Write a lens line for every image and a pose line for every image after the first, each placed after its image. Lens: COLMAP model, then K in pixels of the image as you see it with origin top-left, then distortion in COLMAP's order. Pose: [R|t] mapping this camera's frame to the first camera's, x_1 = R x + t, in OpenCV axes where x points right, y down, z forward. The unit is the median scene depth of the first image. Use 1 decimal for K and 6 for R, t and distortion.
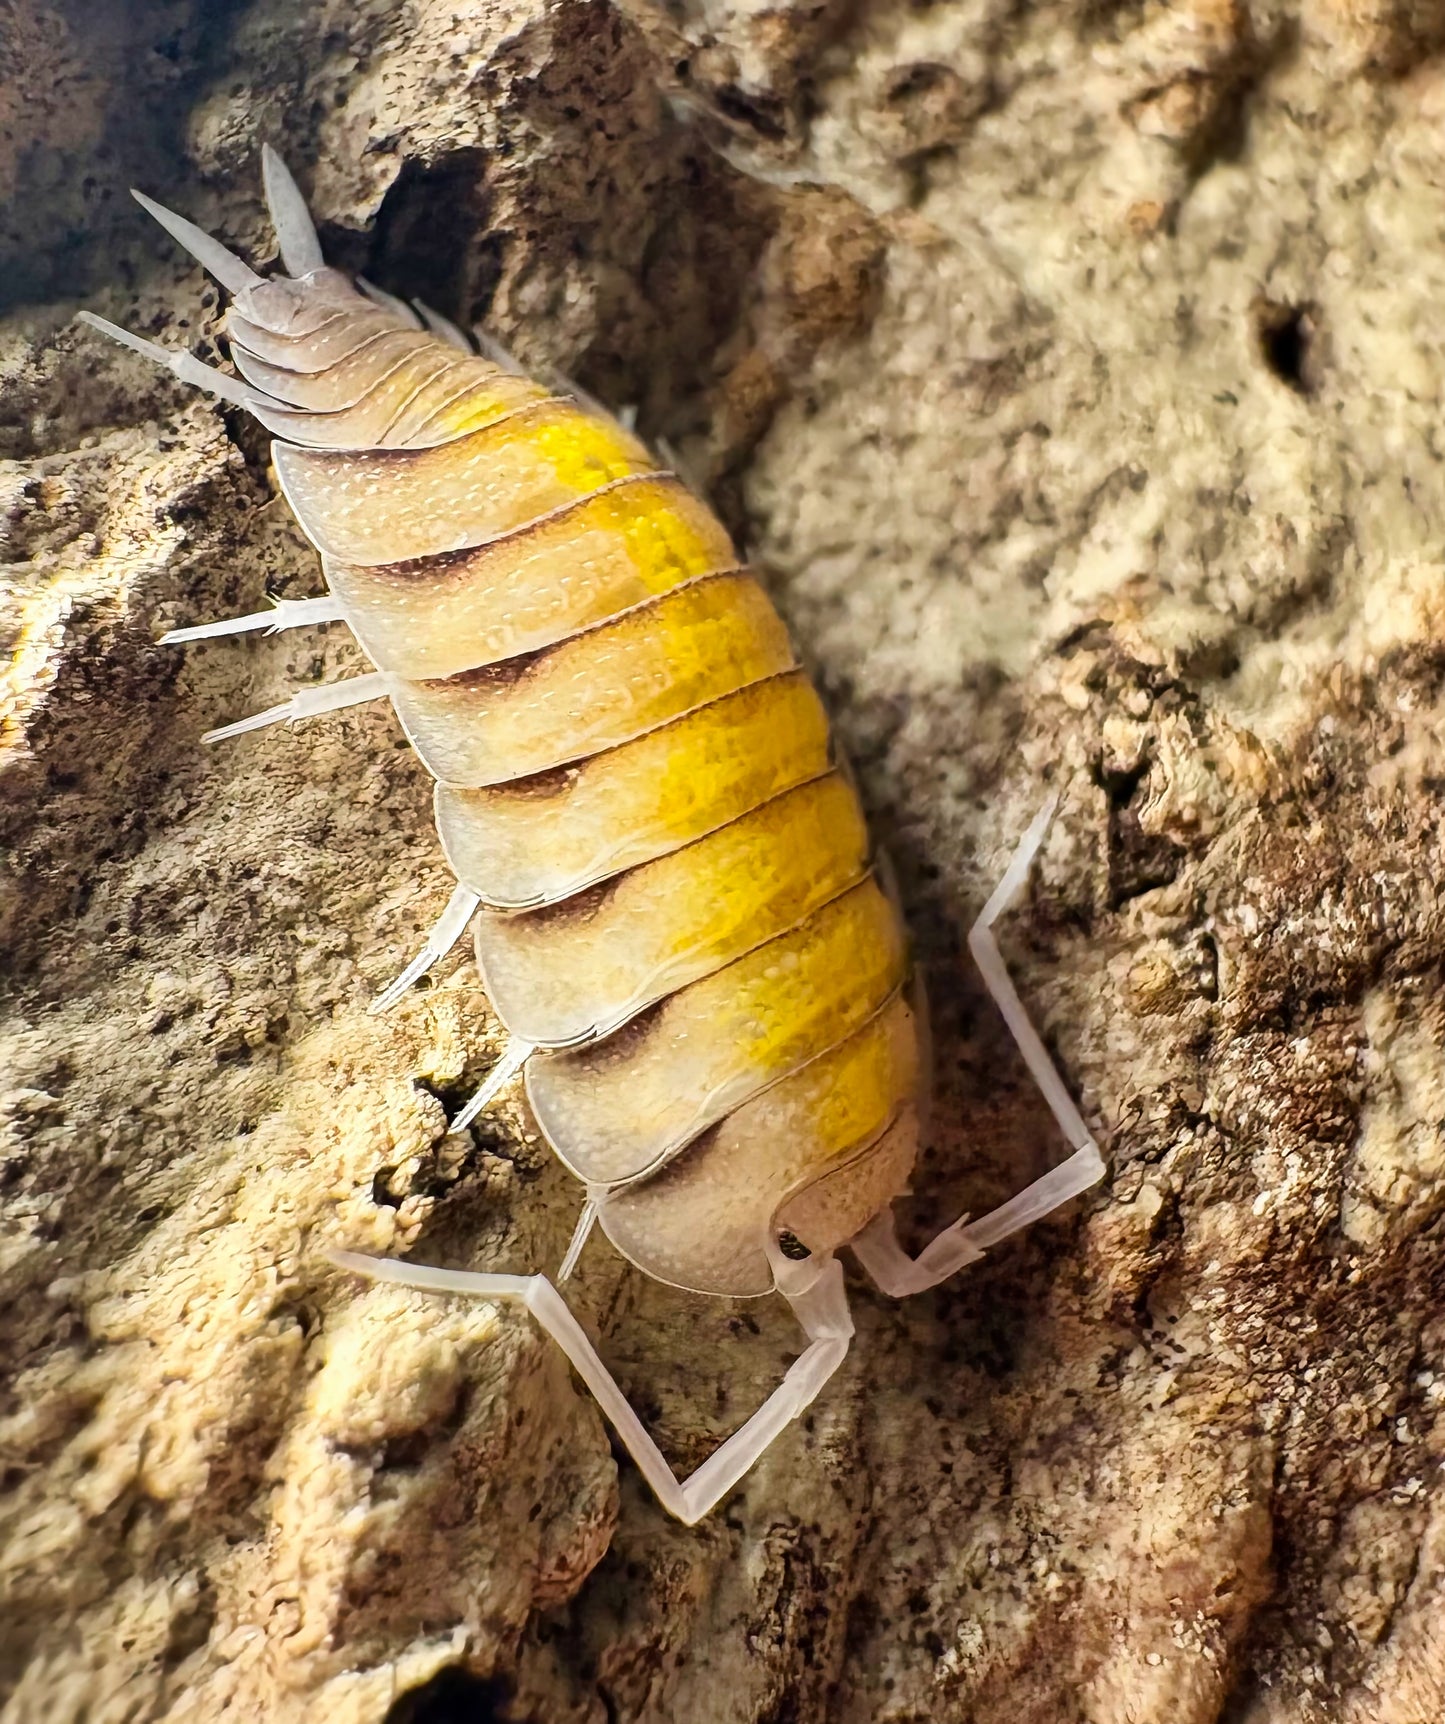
lens RADIAL K [[1977.0, 0, 720.6], [0, 1977.0, 721.2], [0, 0, 1]] dist [0.010751, 0.003913]
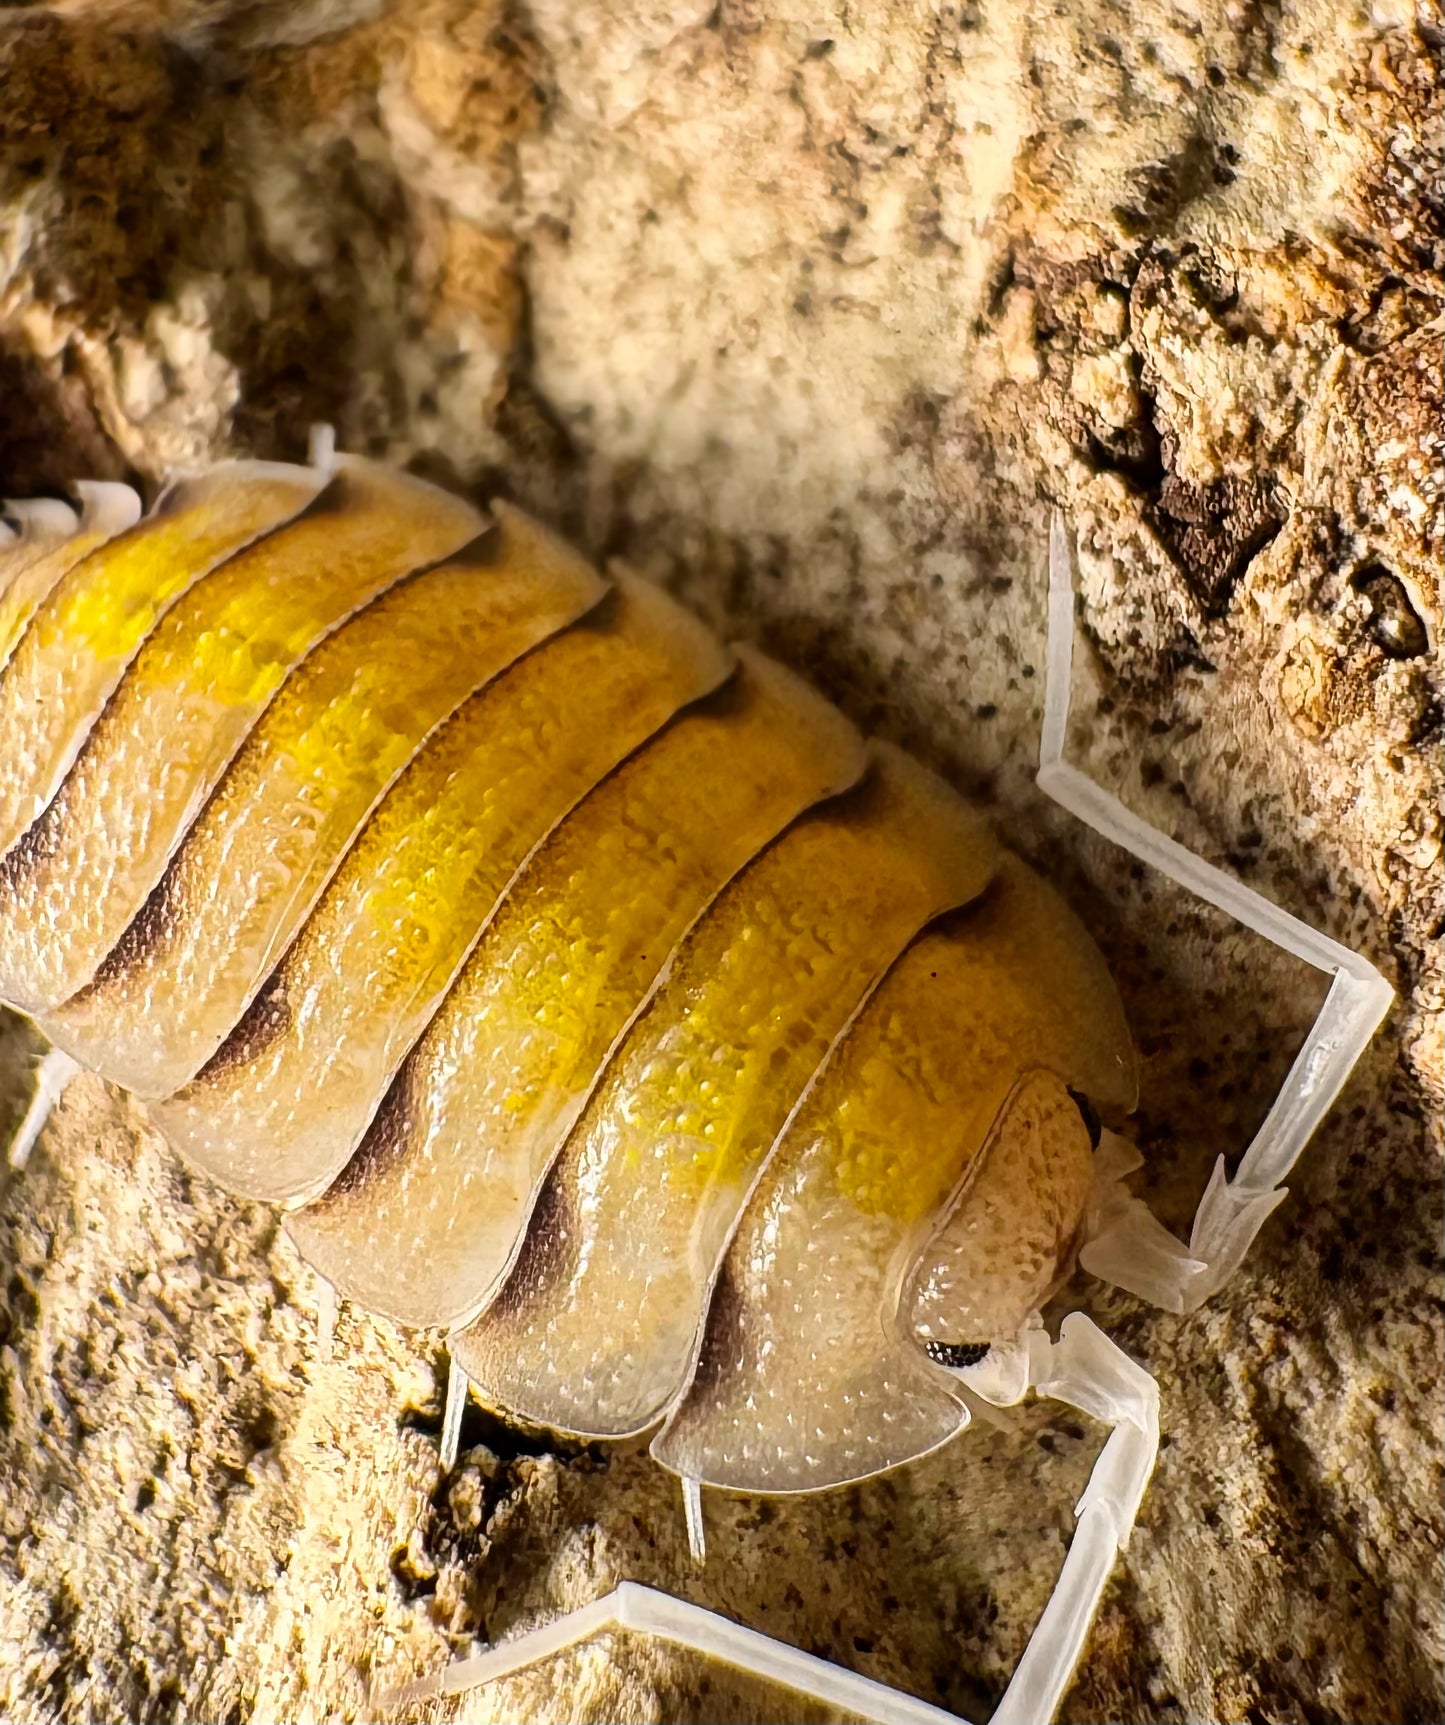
lens RADIAL K [[2414.8, 0, 672.1], [0, 2414.8, 686.8], [0, 0, 1]] dist [-0.011305, 0.048384]
pose [[0.726749, -0.551865, -0.409000, 0.396972], [0.580188, 0.811917, -0.064591, 0.063516], [0.367720, -0.190356, 0.910246, 0.212514]]
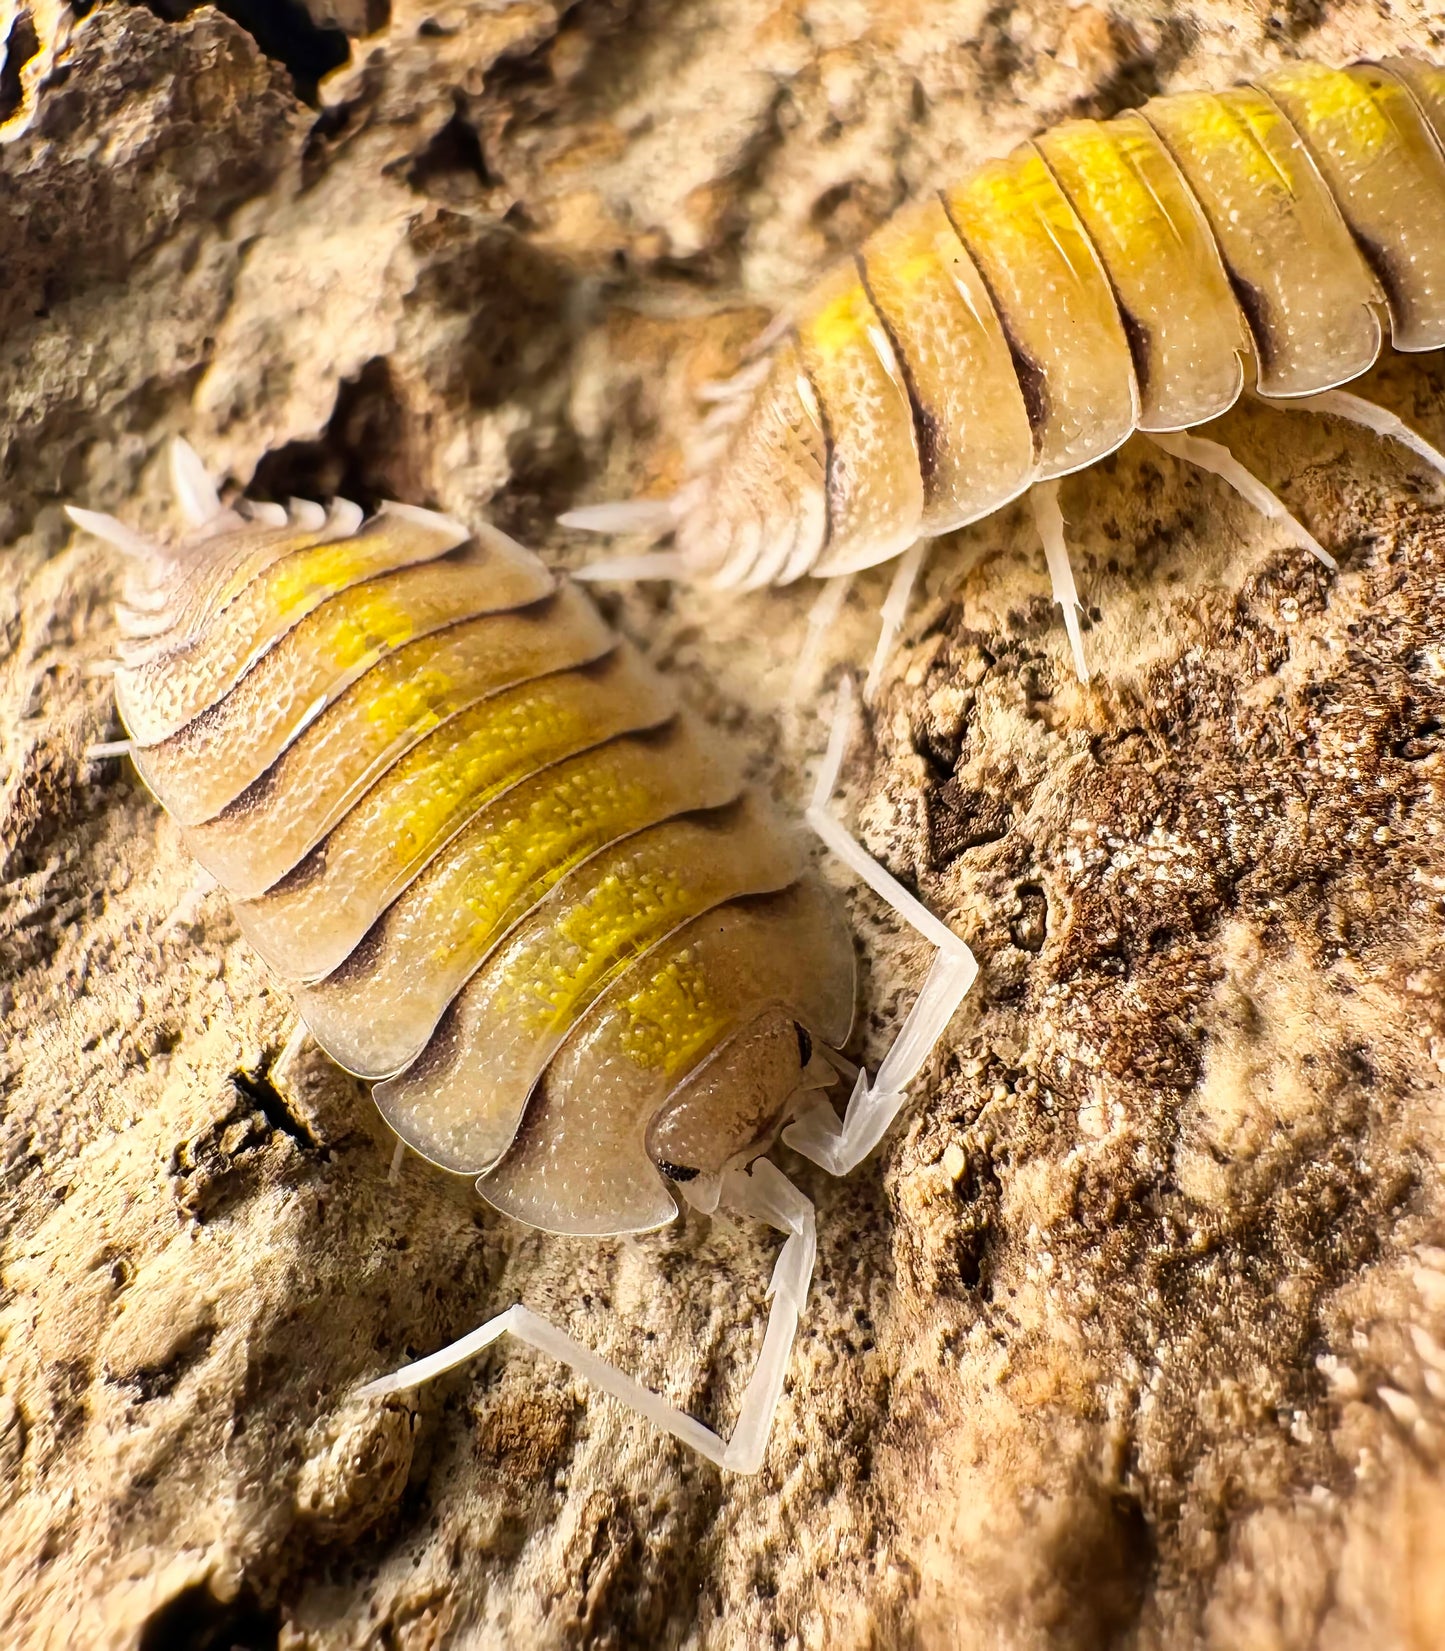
lens RADIAL K [[1536.7, 0, 728.4], [0, 1536.7, 695.1], [0, 0, 1]] dist [0.005441, -0.013133]
pose [[0.853332, -0.199192, -0.481816, 0.523099], [0.124299, 0.975218, -0.183031, 0.143605], [0.506334, 0.096297, 0.856944, 0.281423]]
